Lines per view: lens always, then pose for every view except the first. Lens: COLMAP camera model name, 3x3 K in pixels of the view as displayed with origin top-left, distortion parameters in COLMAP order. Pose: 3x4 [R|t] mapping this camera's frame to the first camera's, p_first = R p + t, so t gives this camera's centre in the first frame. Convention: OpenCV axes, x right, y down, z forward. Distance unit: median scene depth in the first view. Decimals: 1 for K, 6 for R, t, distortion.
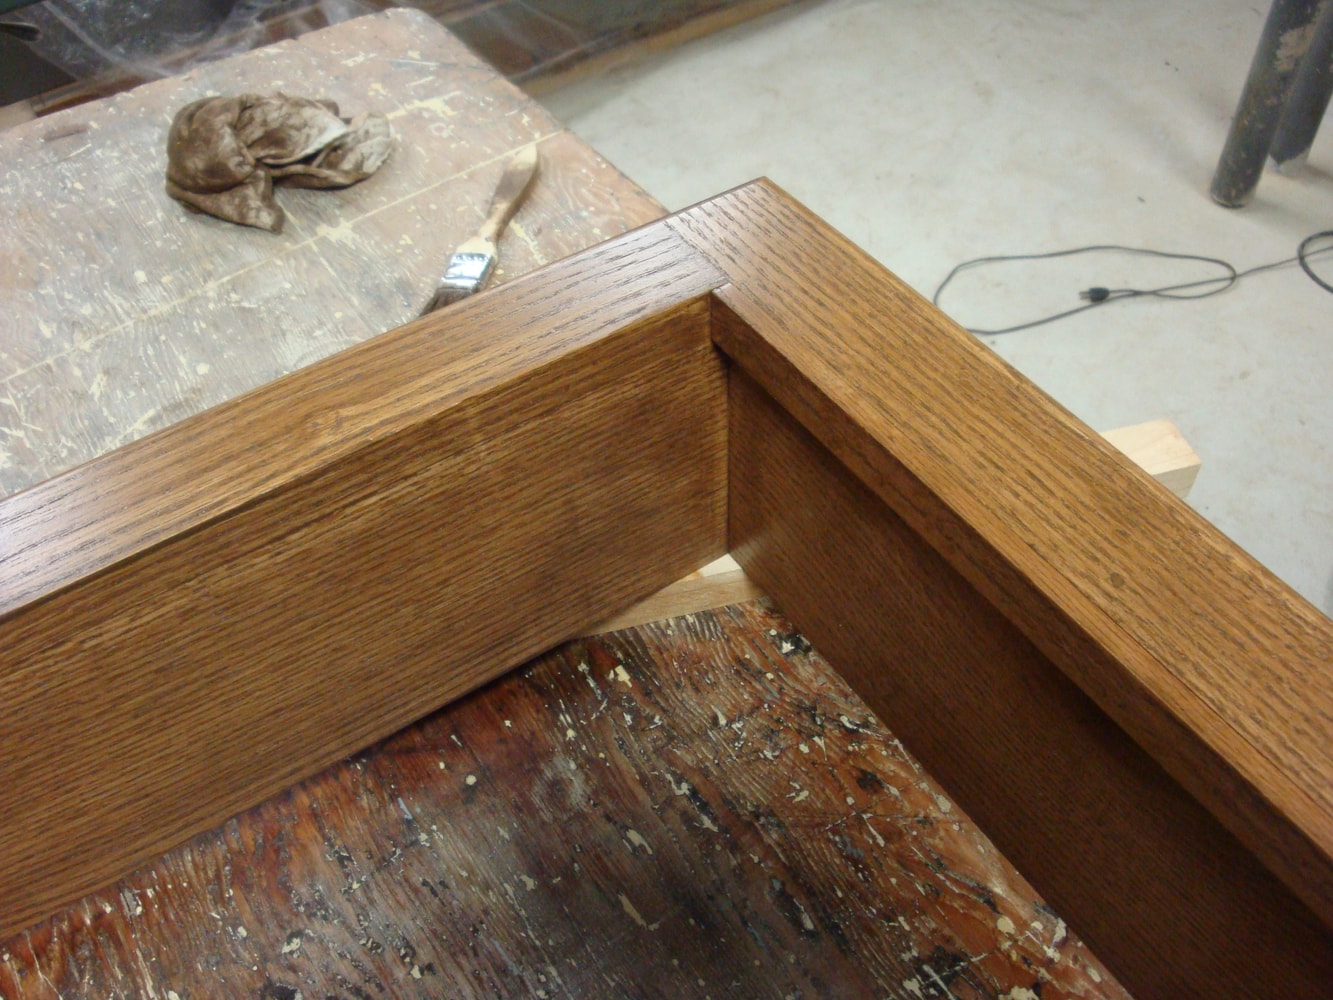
lens RADIAL K [[1182.9, 0, 666.5], [0, 1182.9, 500.0], [0, 0, 1]] dist [-0.169538, 0.149675]
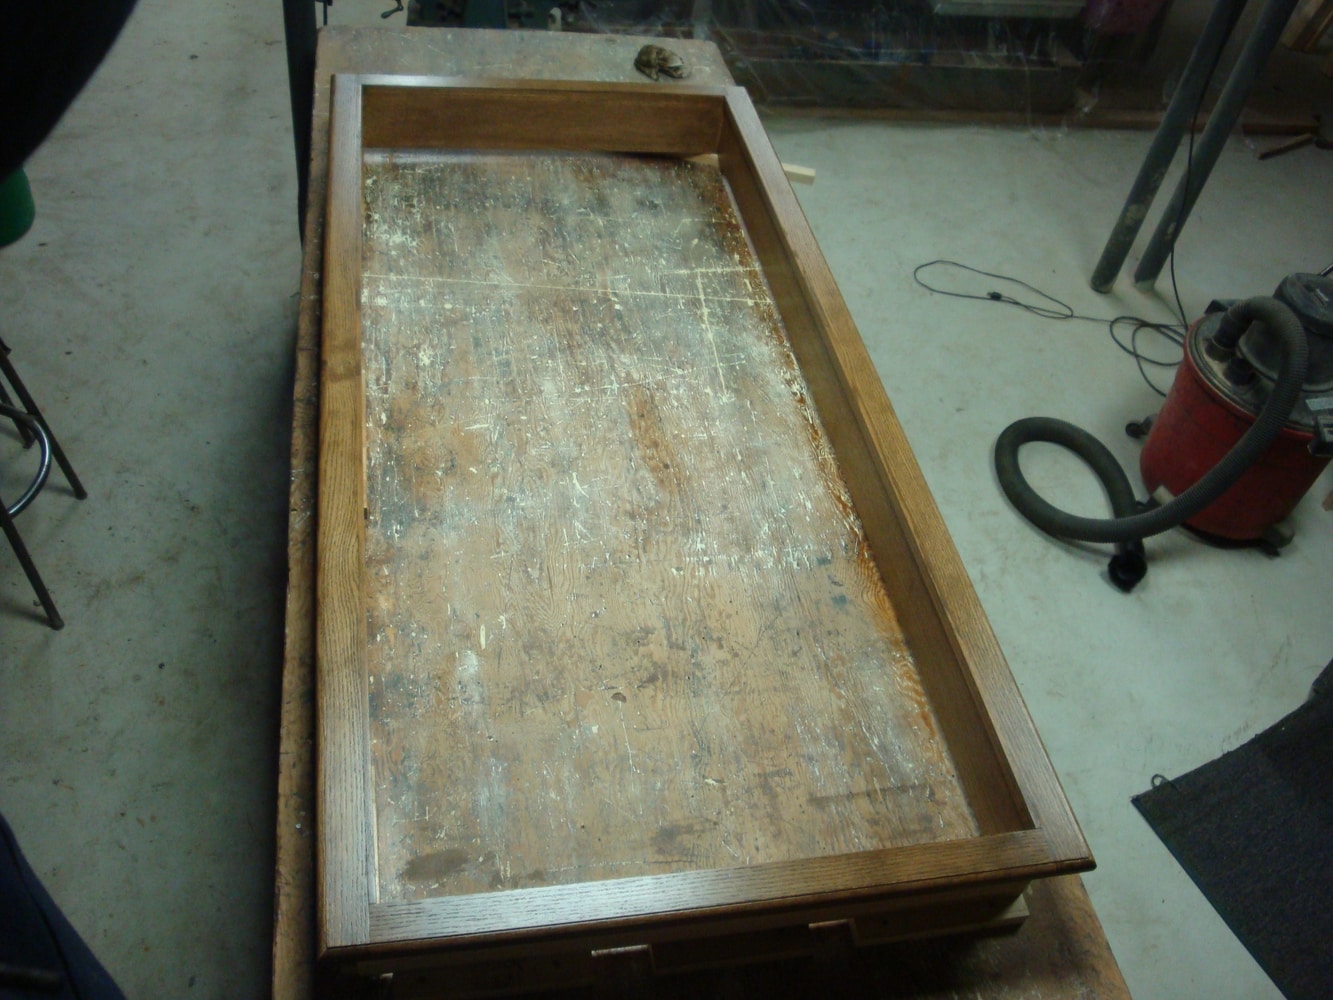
lens RADIAL K [[1182.9, 0, 666.5], [0, 1182.9, 500.0], [0, 0, 1]] dist [-0.169538, 0.149675]
pose [[0.906138, 0.394066, -0.153705, 0.307364], [-0.402024, 0.915332, -0.023344, 0.408133], [0.131492, 0.082946, 0.987841, -0.987469]]
